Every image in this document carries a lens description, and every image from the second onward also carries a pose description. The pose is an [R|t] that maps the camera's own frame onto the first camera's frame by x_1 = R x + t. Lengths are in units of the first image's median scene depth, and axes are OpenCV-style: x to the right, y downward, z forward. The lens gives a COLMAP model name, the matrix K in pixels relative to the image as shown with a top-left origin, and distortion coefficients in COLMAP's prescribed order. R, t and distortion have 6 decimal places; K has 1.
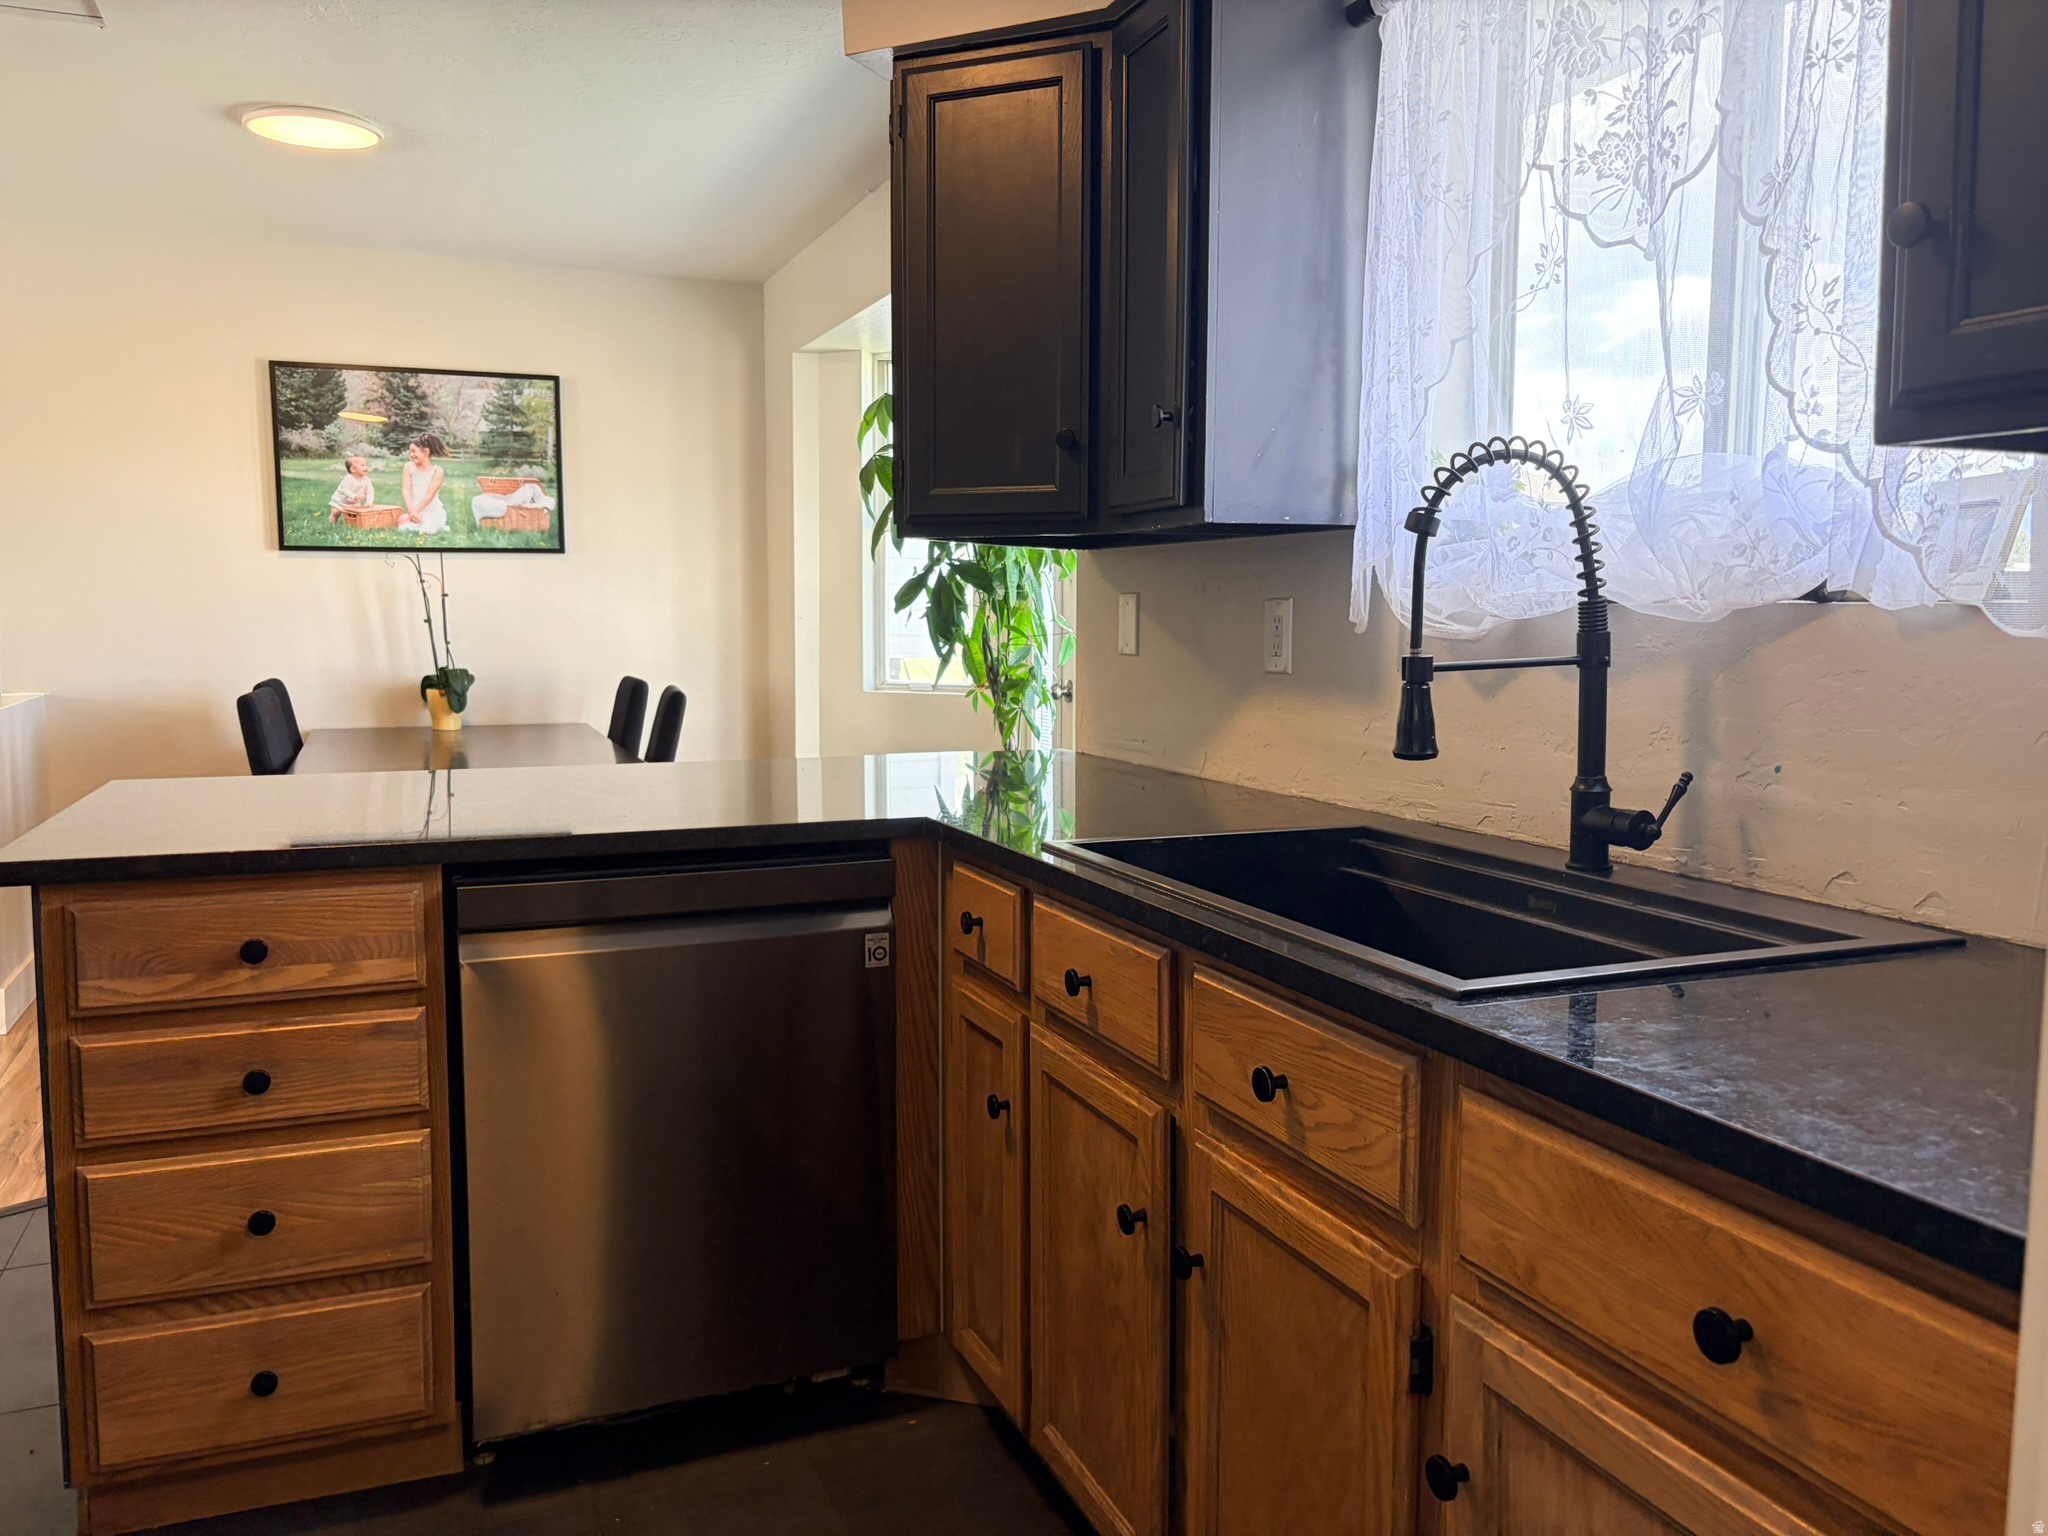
lens RADIAL K [[1582.7, 0, 1024.0], [0, 1582.7, 768.0], [0, 0, 1]] dist [-0.002563, 0.002874]
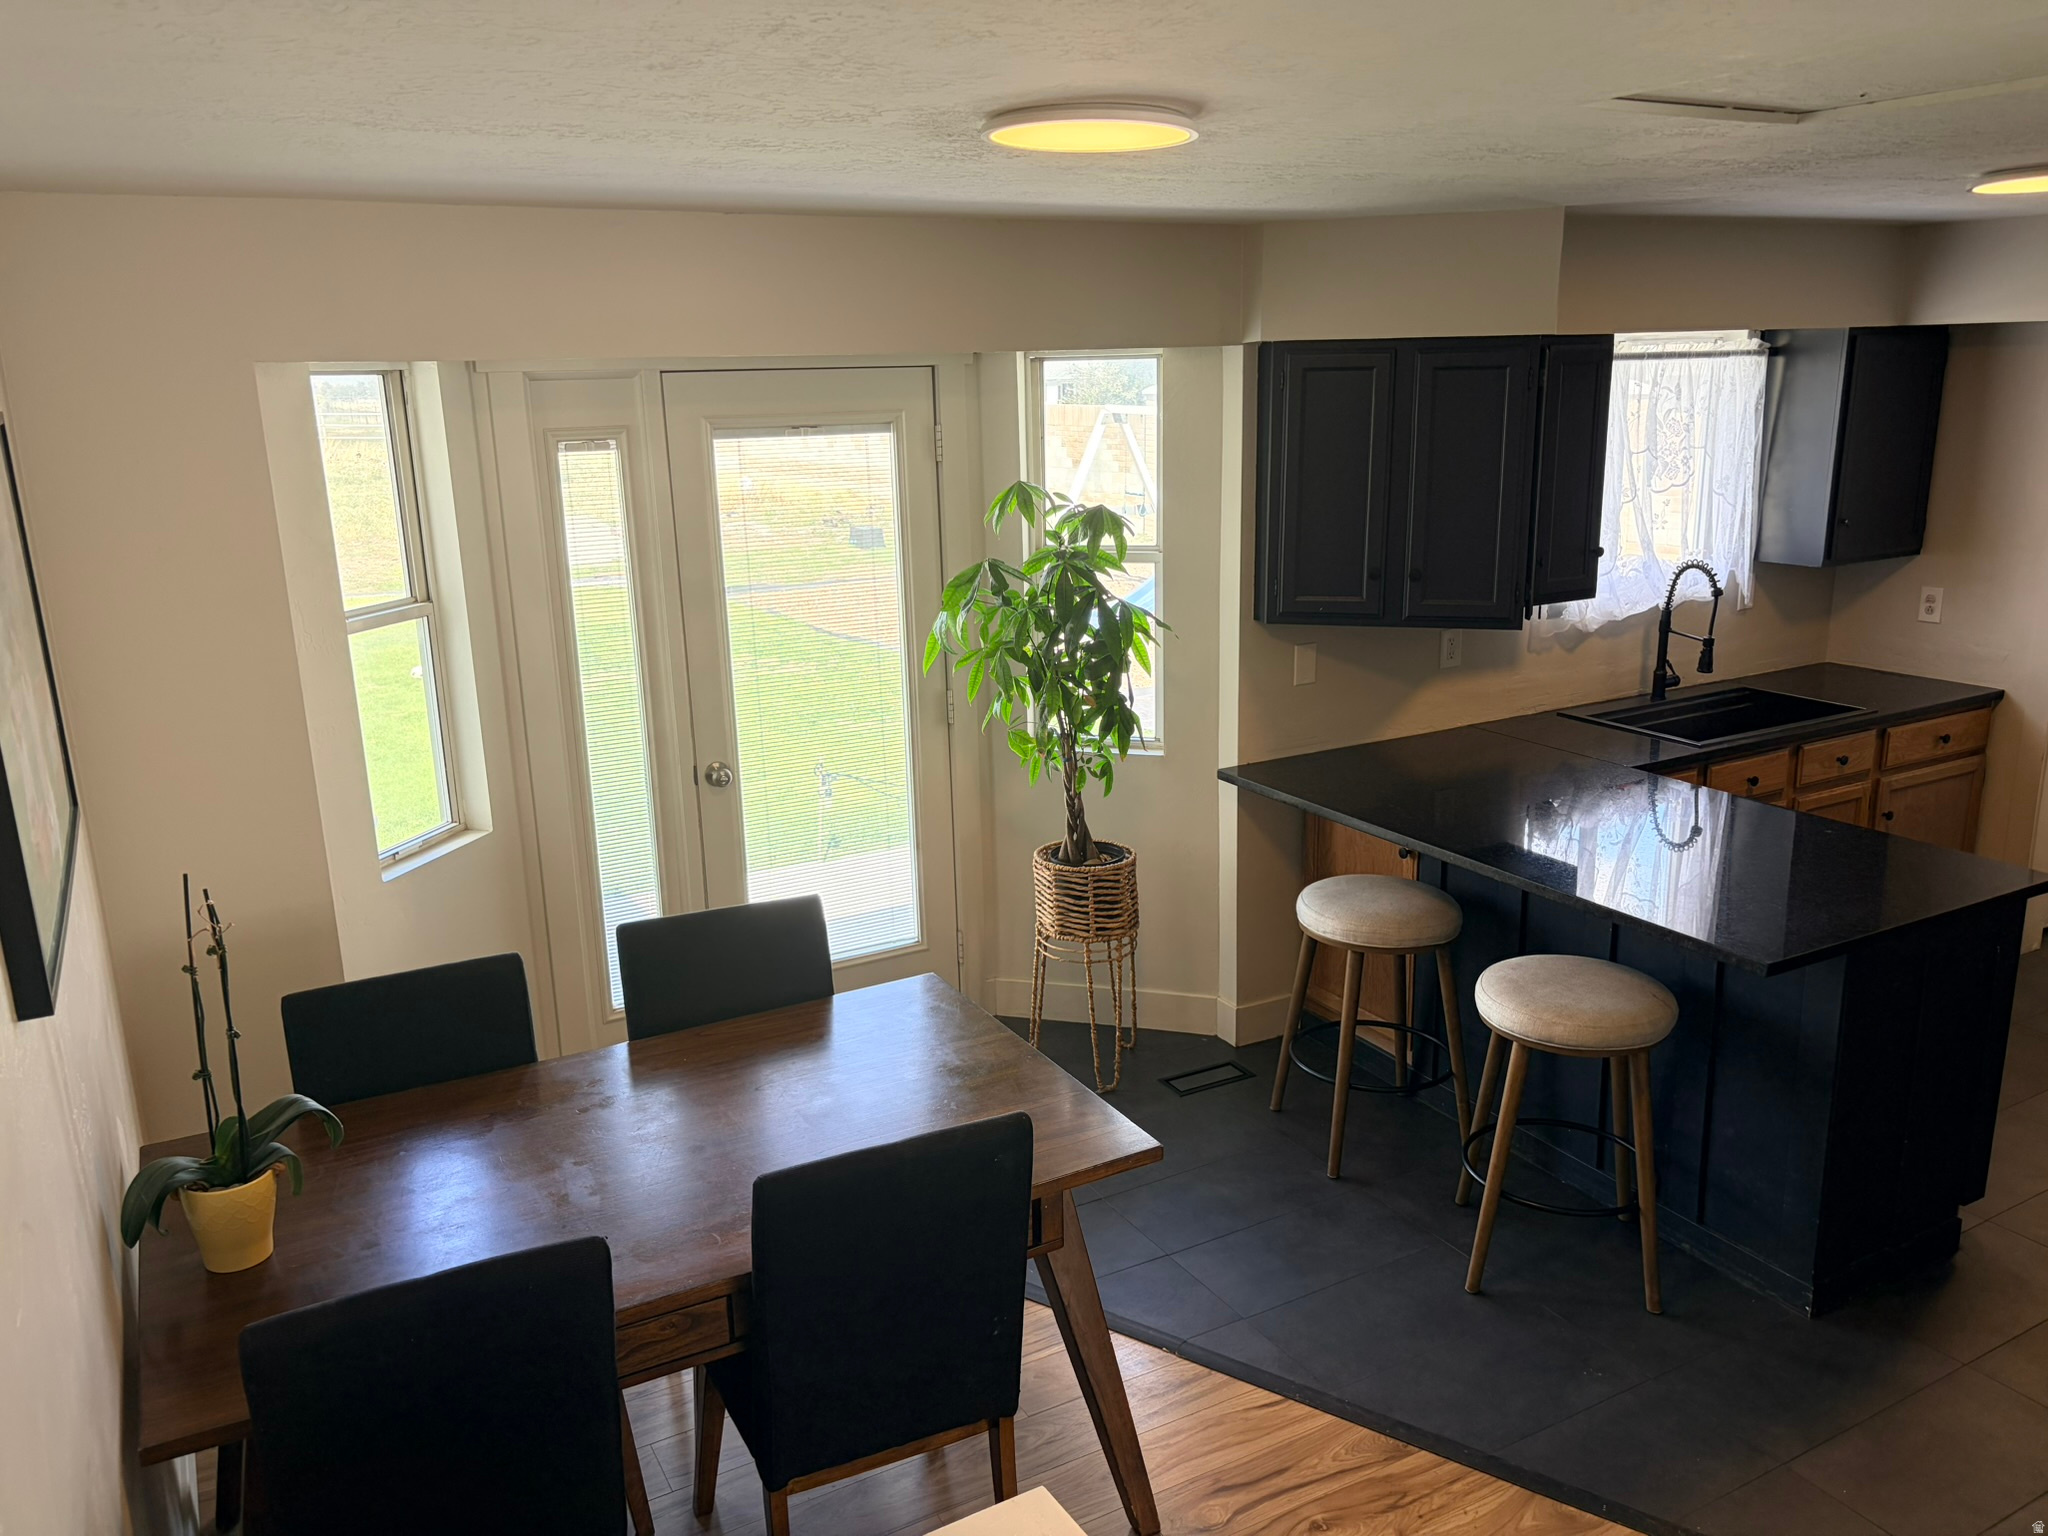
lens RADIAL K [[1582.7, 0, 1024.0], [0, 1582.7, 768.0], [0, 0, 1]] dist [-0.002563, 0.002874]
pose [[-0.123722, -0.250980, 0.960053, -0.789074], [0.119644, 0.956656, 0.265510, -0.246540], [-0.985078, 0.147714, -0.088331, 0.813964]]
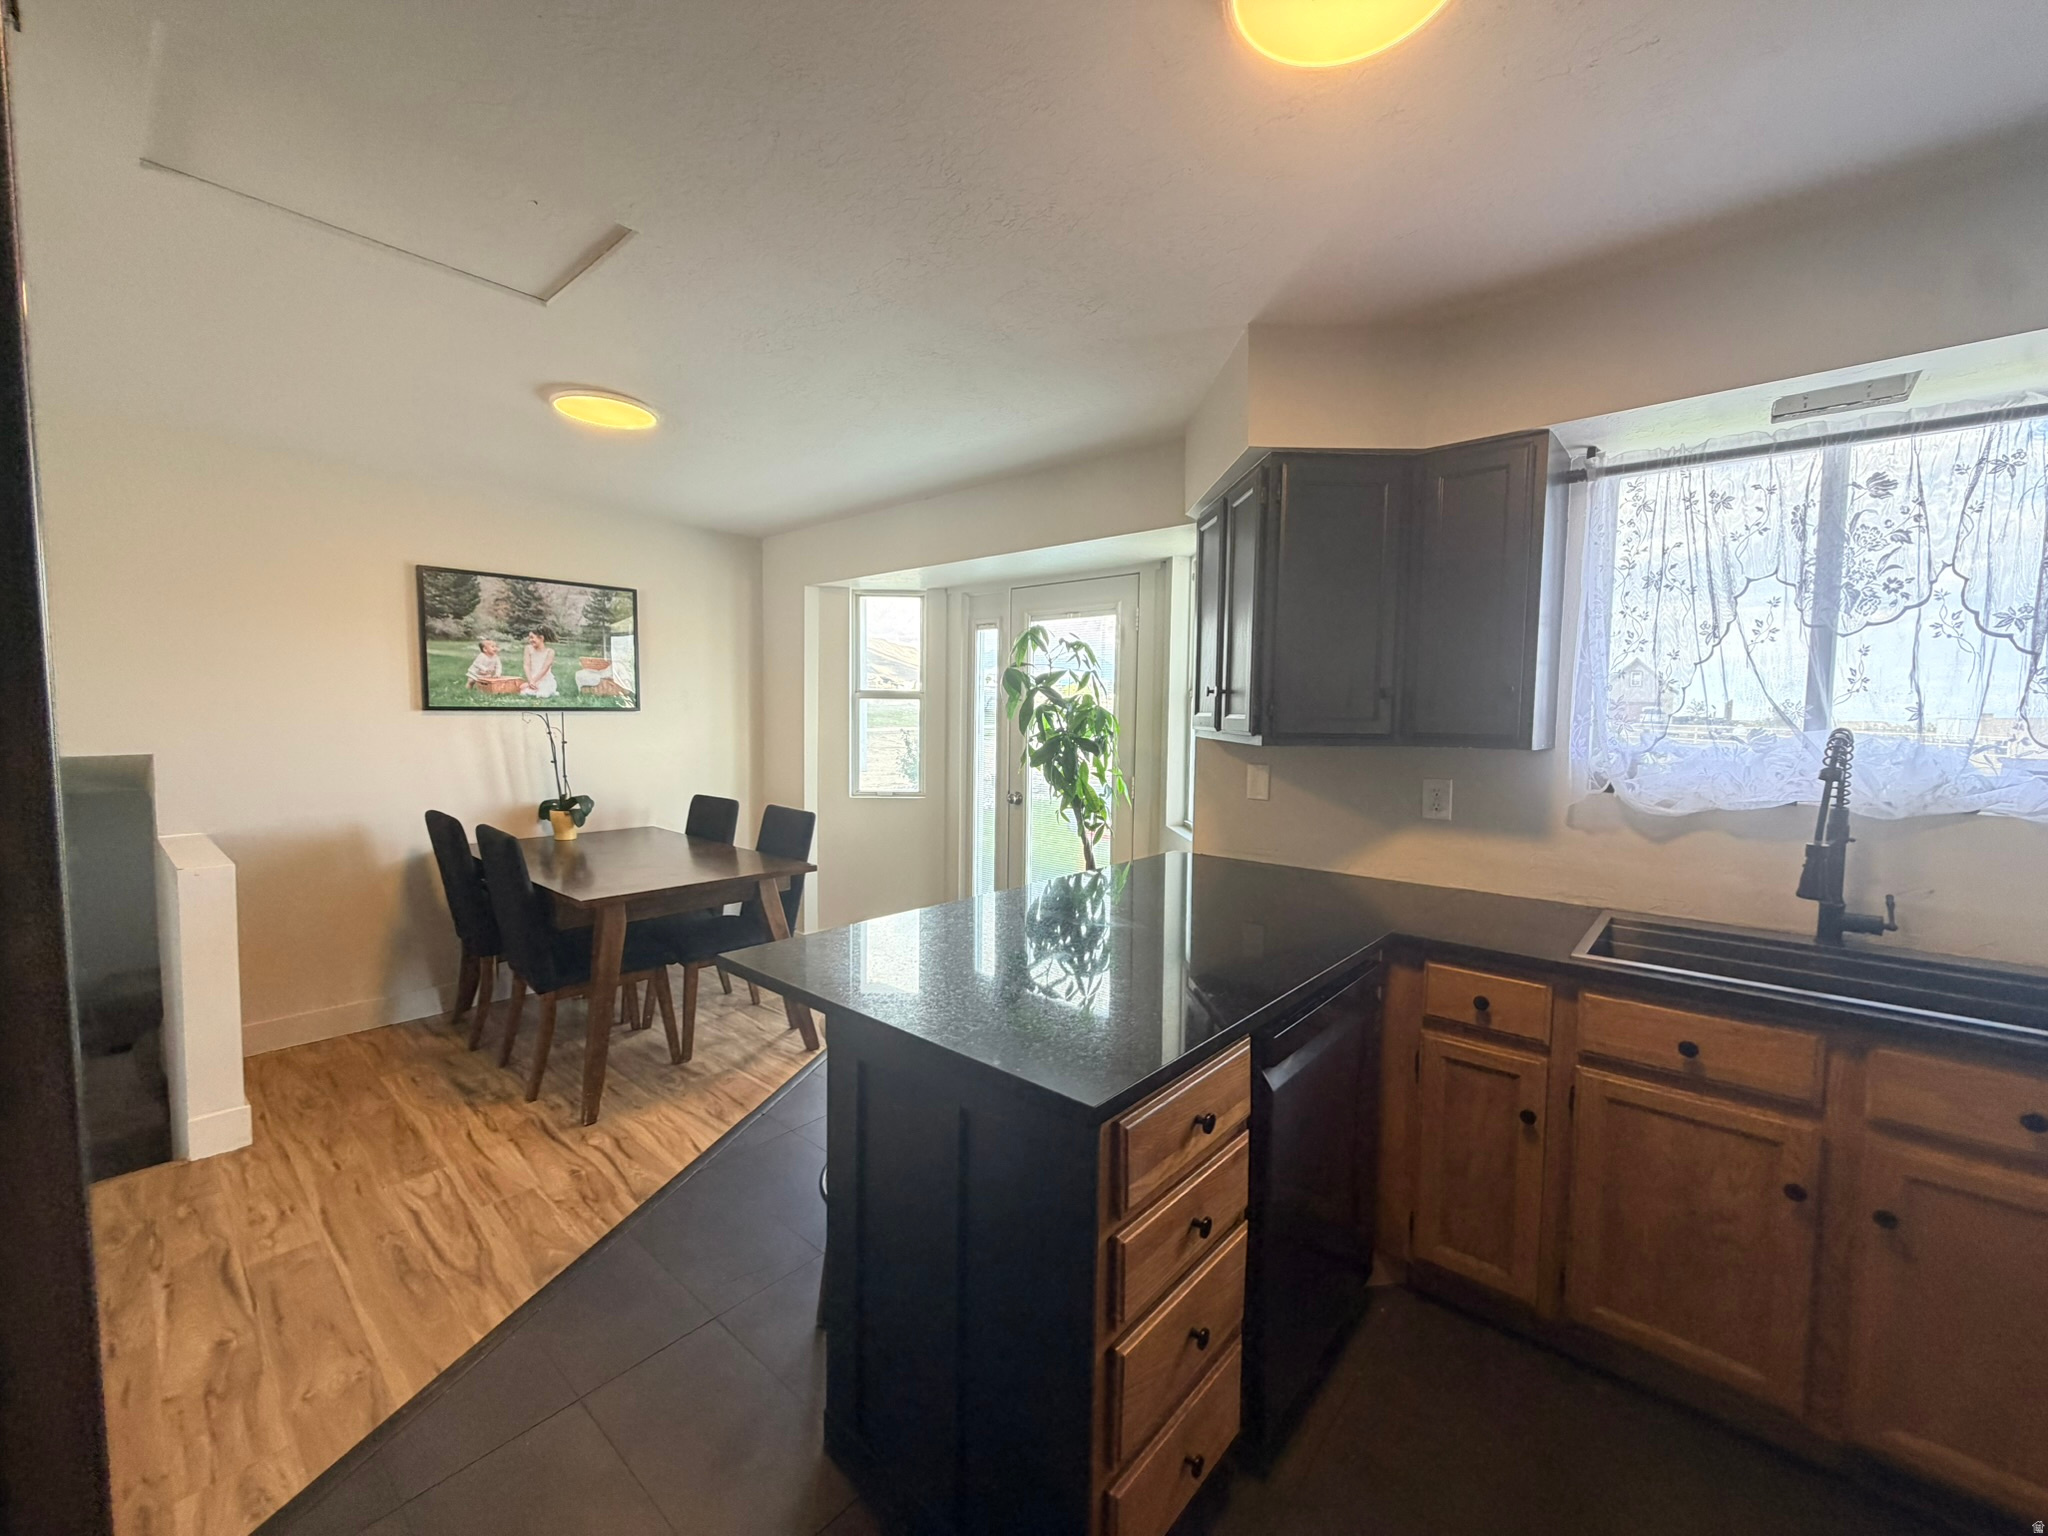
lens RADIAL K [[829.0, 0, 1024.0], [0, 829.0, 768.0], [0, 0, 1]] dist [0.000336, 0.000037]
pose [[0.897381, -0.026156, 0.440481, -0.326345], [0.038310, 0.999091, -0.018721, -0.057521], [-0.439591, 0.033675, 0.897567, 0.169378]]
